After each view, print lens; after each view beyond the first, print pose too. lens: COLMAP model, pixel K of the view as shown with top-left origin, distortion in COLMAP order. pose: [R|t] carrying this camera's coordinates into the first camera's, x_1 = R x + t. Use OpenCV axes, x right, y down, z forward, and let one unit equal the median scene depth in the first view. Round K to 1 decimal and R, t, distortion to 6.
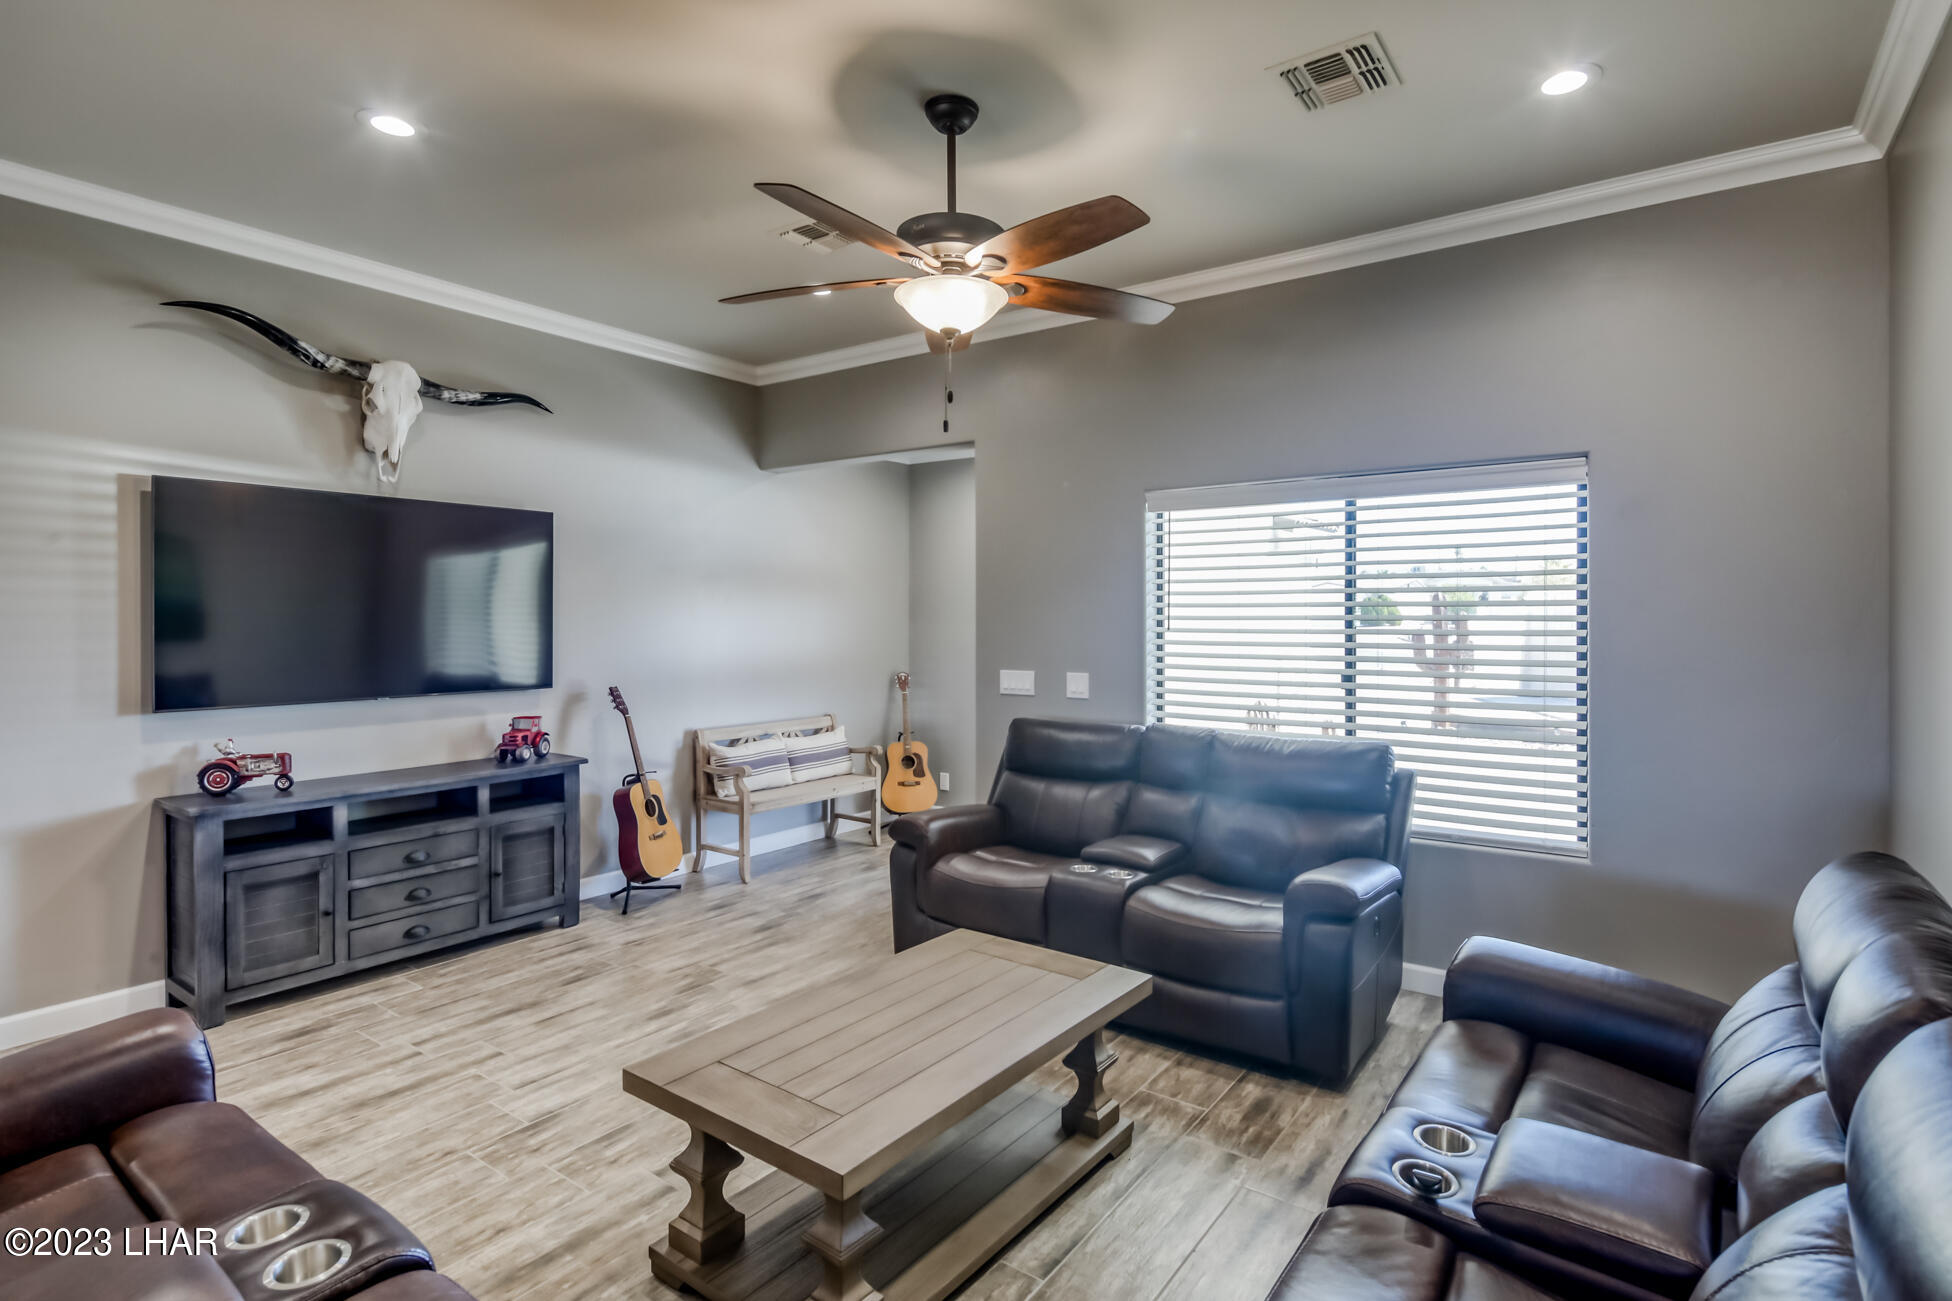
lens RADIAL K [[955.1, 0, 991.3], [0, 955.1, 620.9], [0, 0, 1]] dist [-0.000484, -0.000600]
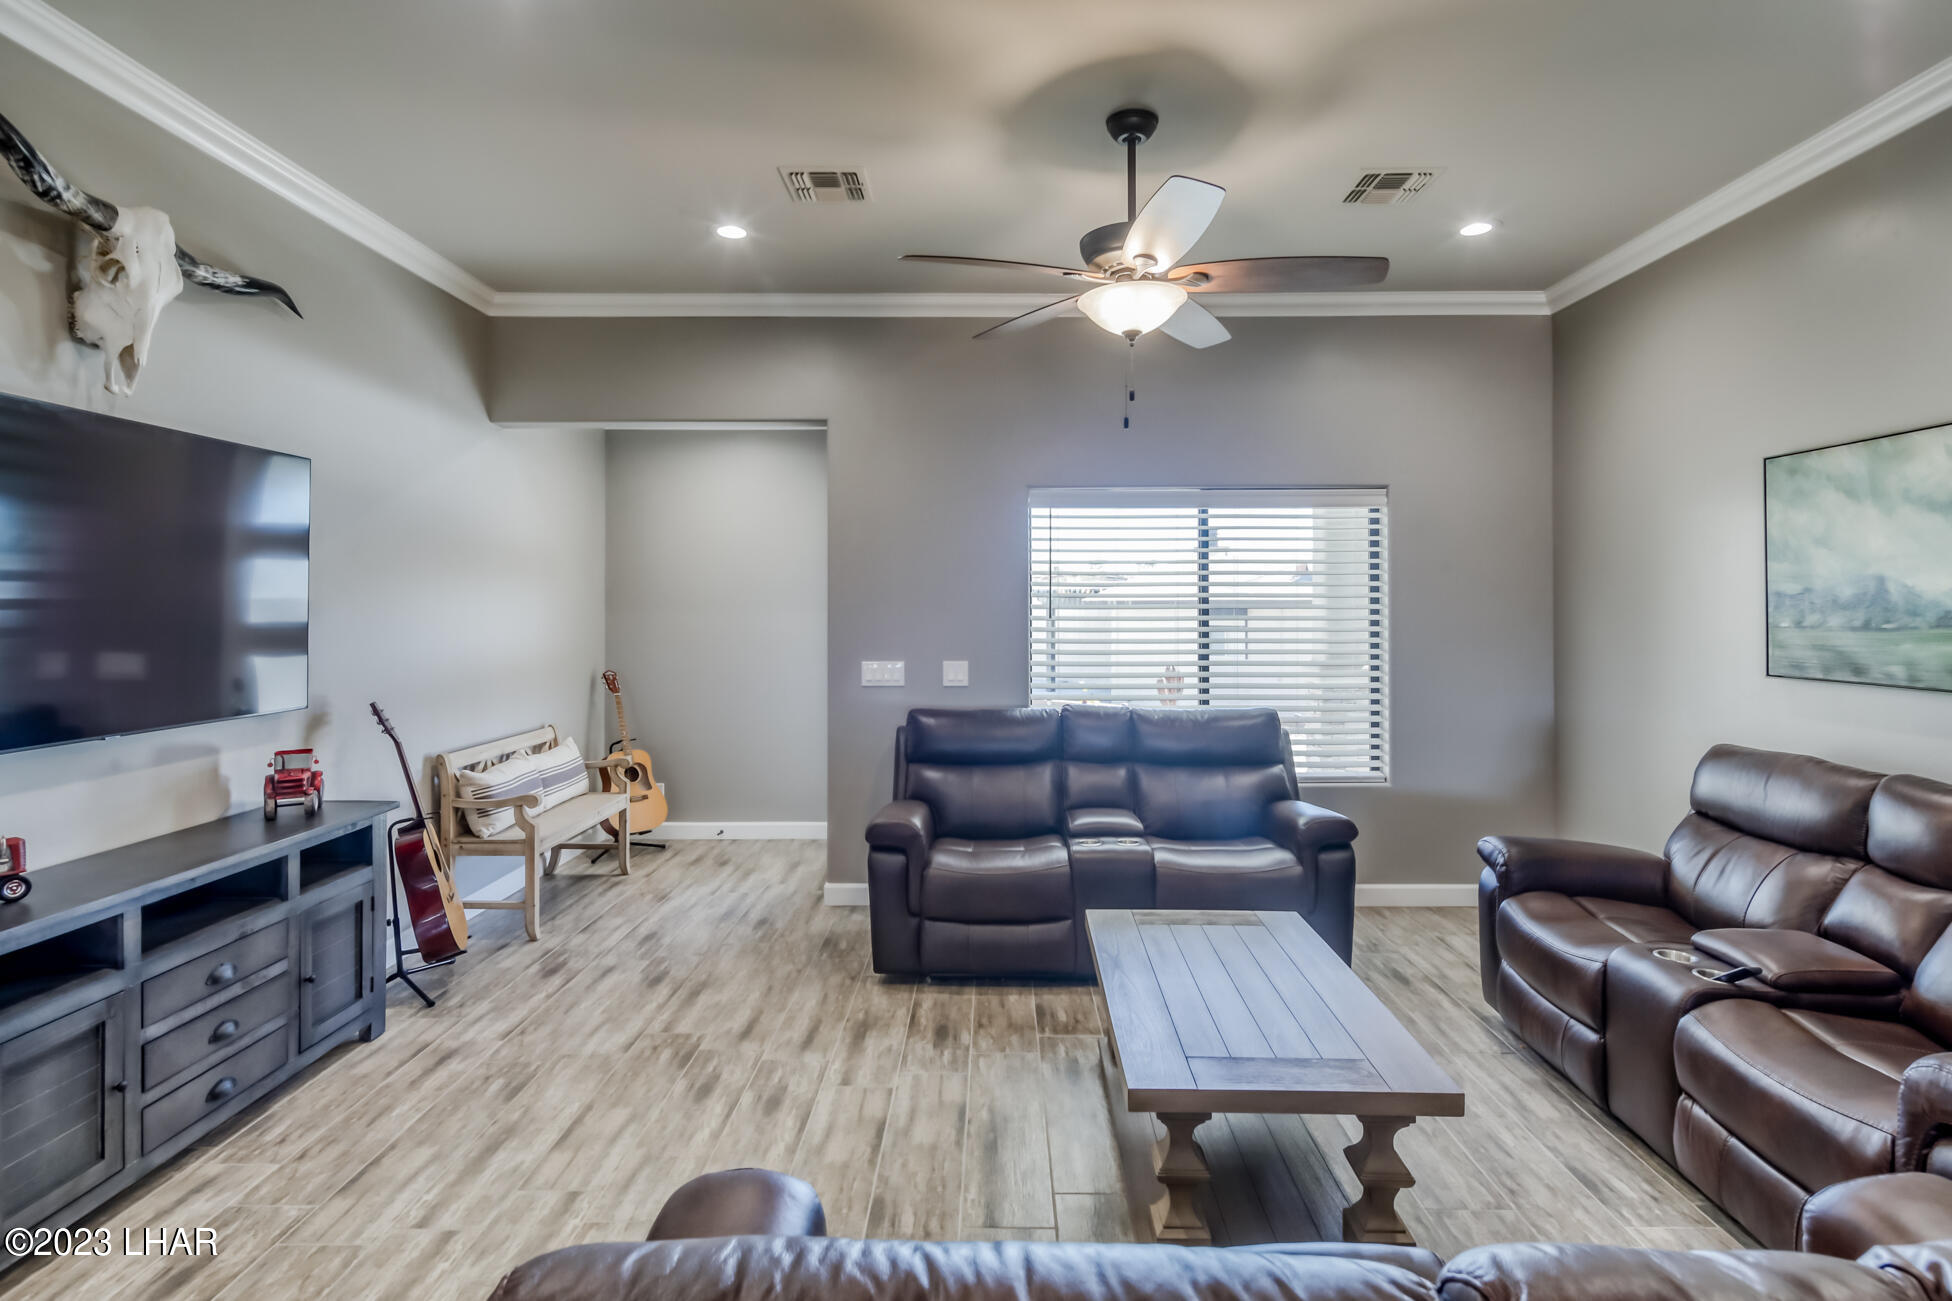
lens RADIAL K [[977.8, 0, 967.3], [0, 977.8, 599.6], [0, 0, 1]] dist [-0.000601, -0.001177]
pose [[0.824285, 0.002534, 0.566169, -0.546048], [0.004189, 0.999935, -0.010574, -0.000257], [-0.566159, 0.011088, 0.824221, 0.151930]]
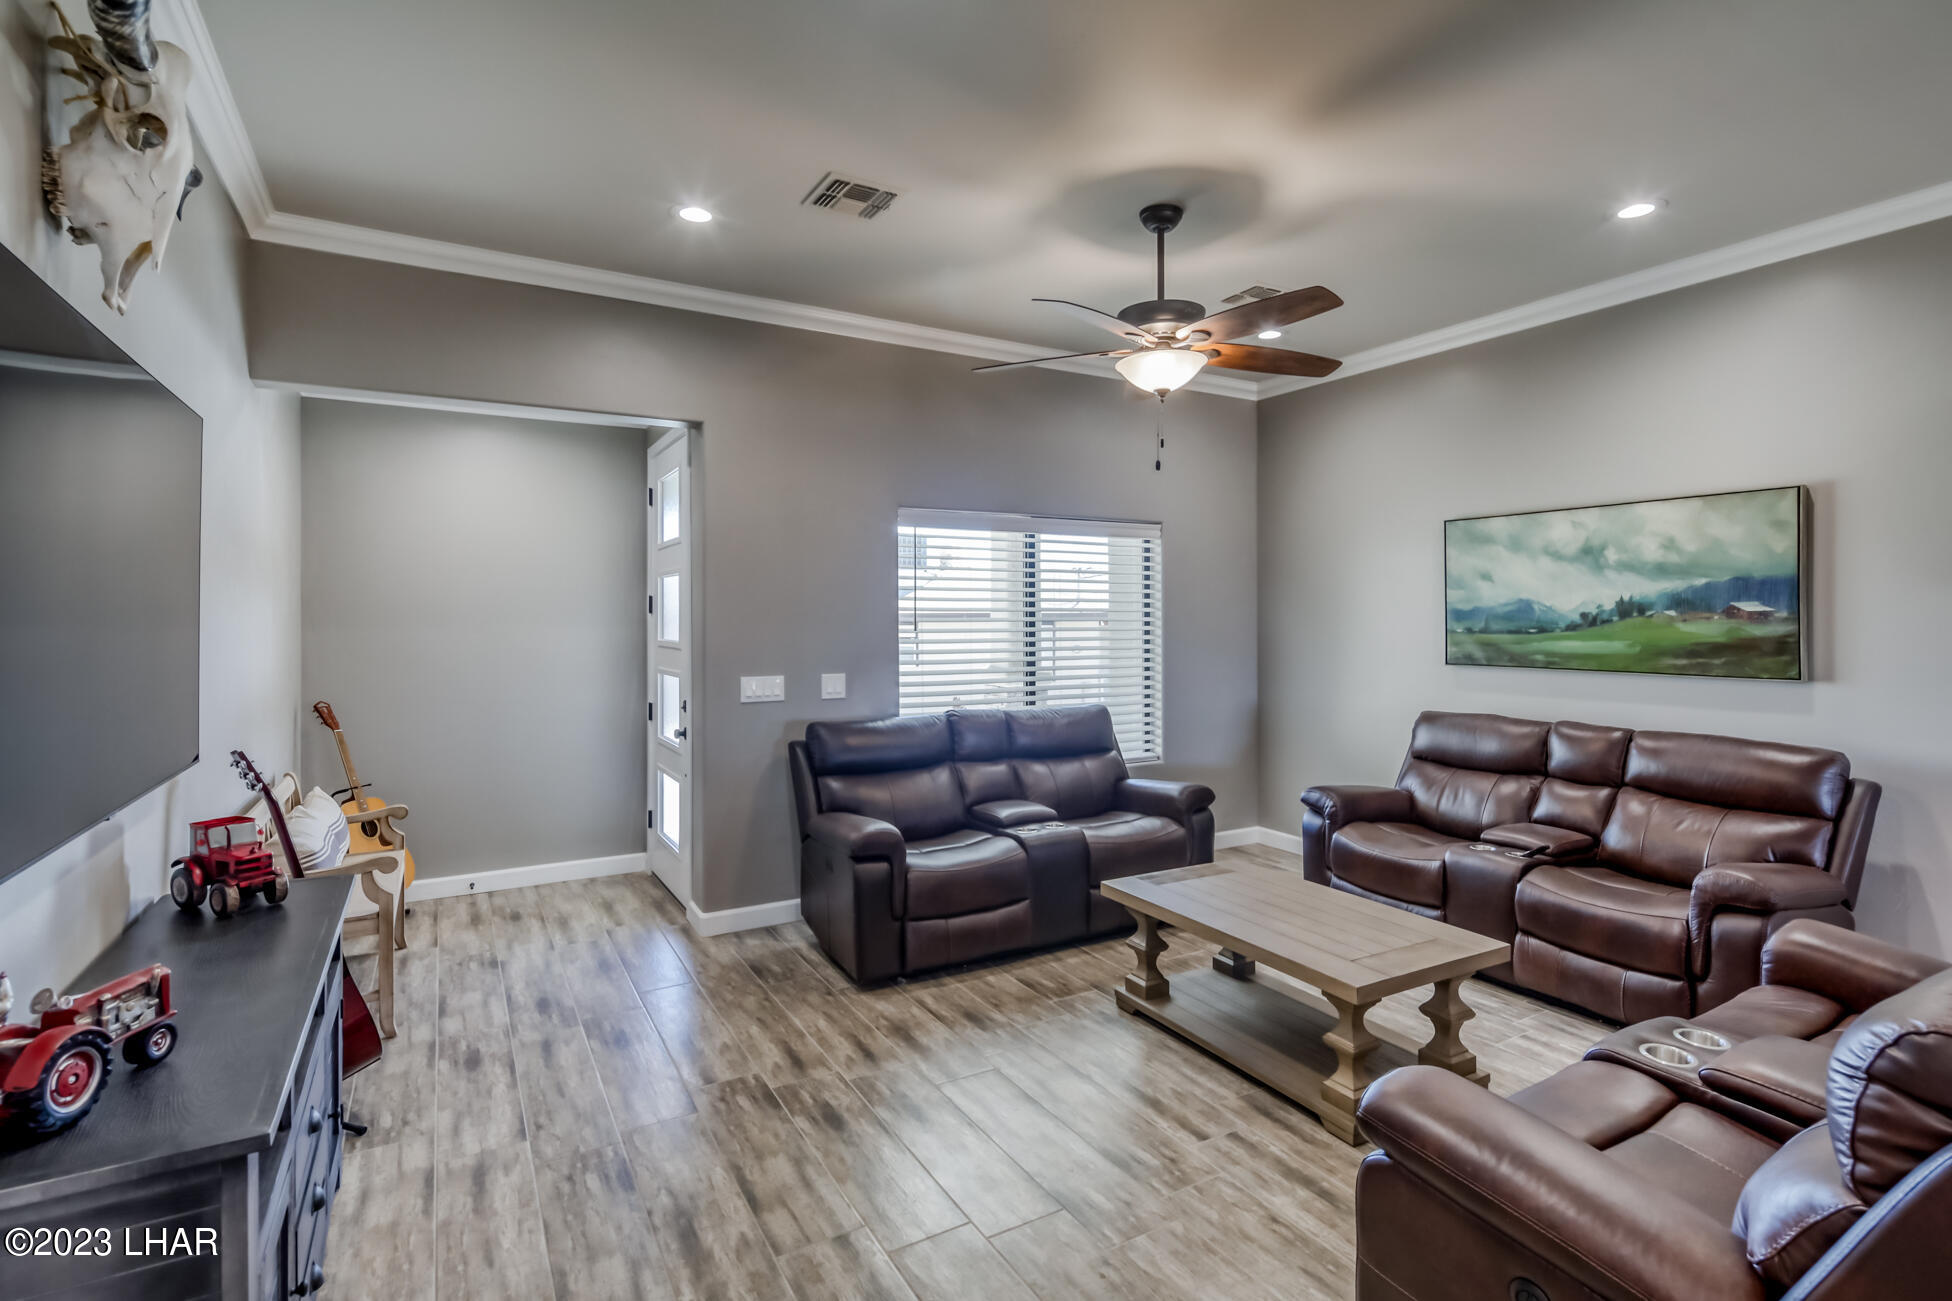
lens RADIAL K [[963.9, 0, 979.3], [0, 963.9, 615.4], [0, 0, 1]] dist [0.004056, -0.000302]
pose [[0.413848, 0.000593, 0.910346, -0.884240], [0.007027, 0.999968, -0.003846, -0.004153], [-0.910319, 0.007988, 0.413830, 0.476970]]
